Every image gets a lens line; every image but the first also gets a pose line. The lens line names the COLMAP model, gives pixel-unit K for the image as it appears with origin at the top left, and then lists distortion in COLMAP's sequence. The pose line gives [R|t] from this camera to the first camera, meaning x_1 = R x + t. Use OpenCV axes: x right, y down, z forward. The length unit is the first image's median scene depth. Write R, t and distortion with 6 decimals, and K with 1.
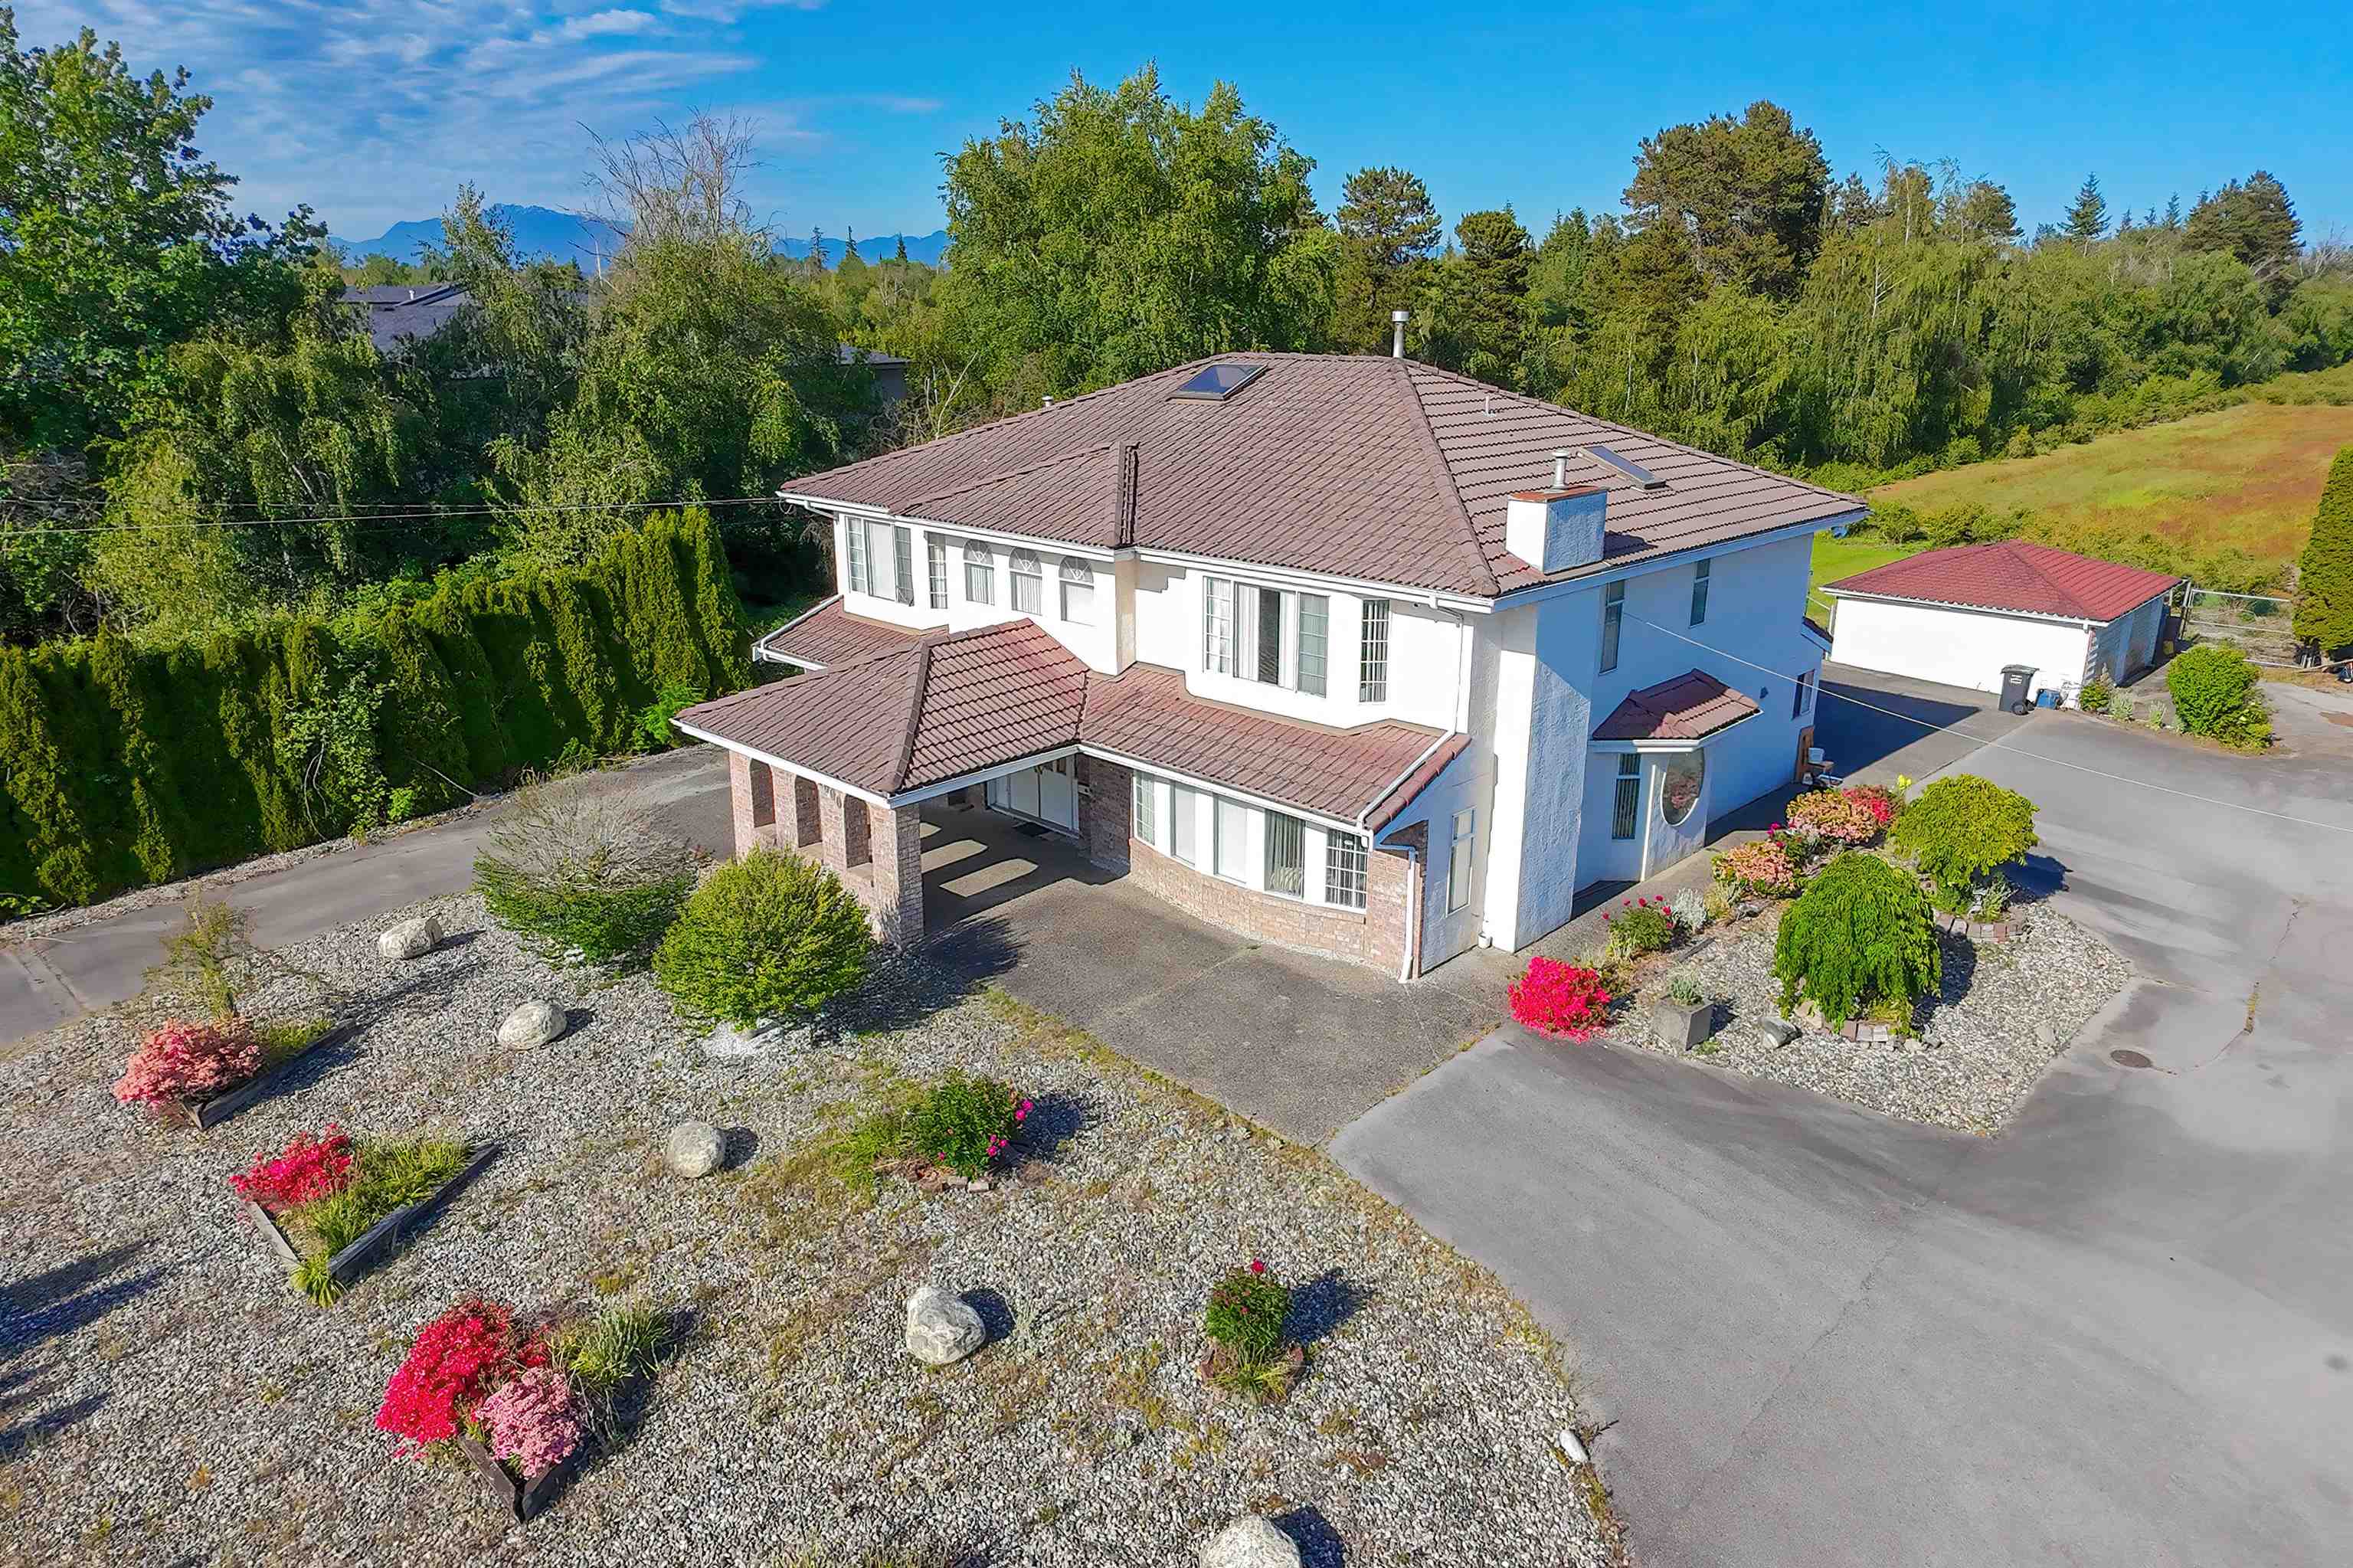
lens RADIAL K [[1502.5, 0, 1189.0], [0, 1502.5, 797.0], [0, 0, 1]] dist [0.000741, 0.000860]
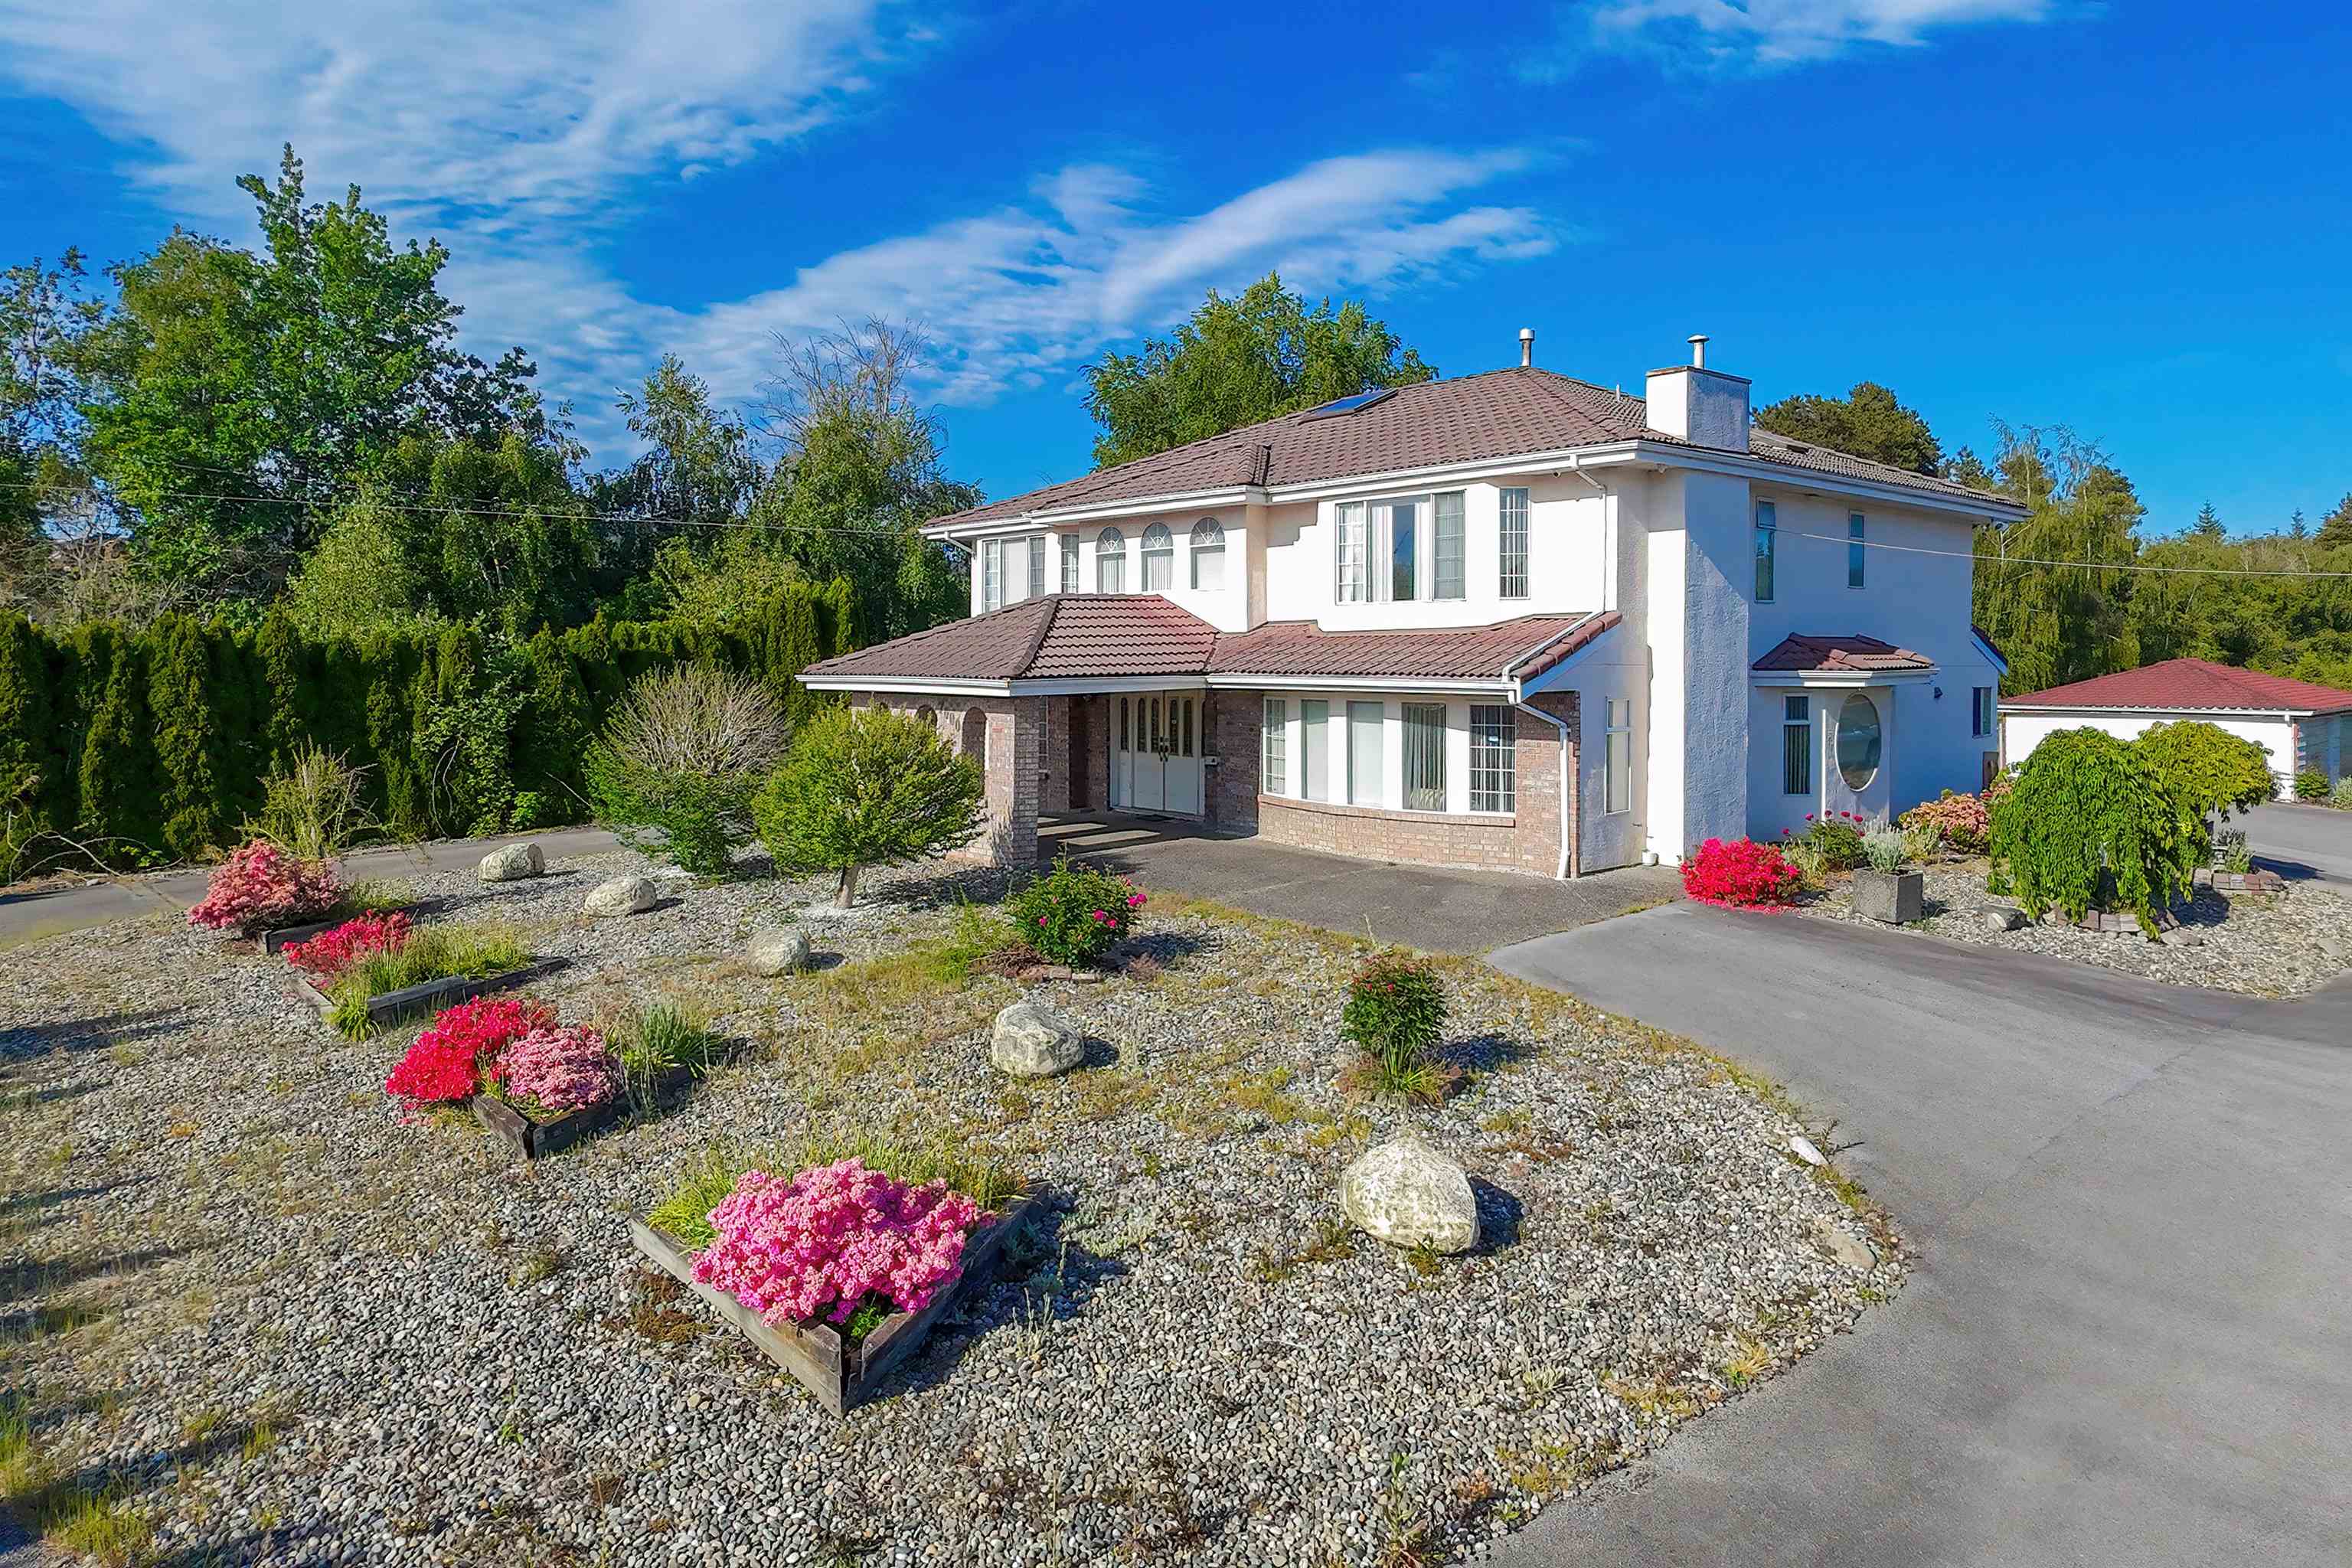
lens RADIAL K [[1500.1, 0, 1188.4], [0, 1500.1, 701.0], [0, 0, 1]] dist [0.005386, 0.000288]
pose [[0.996321, 0.000778, -0.085695, -0.002244], [-0.025273, 0.958156, -0.285129, 0.261007], [0.081888, 0.286246, 0.954650, 0.085487]]
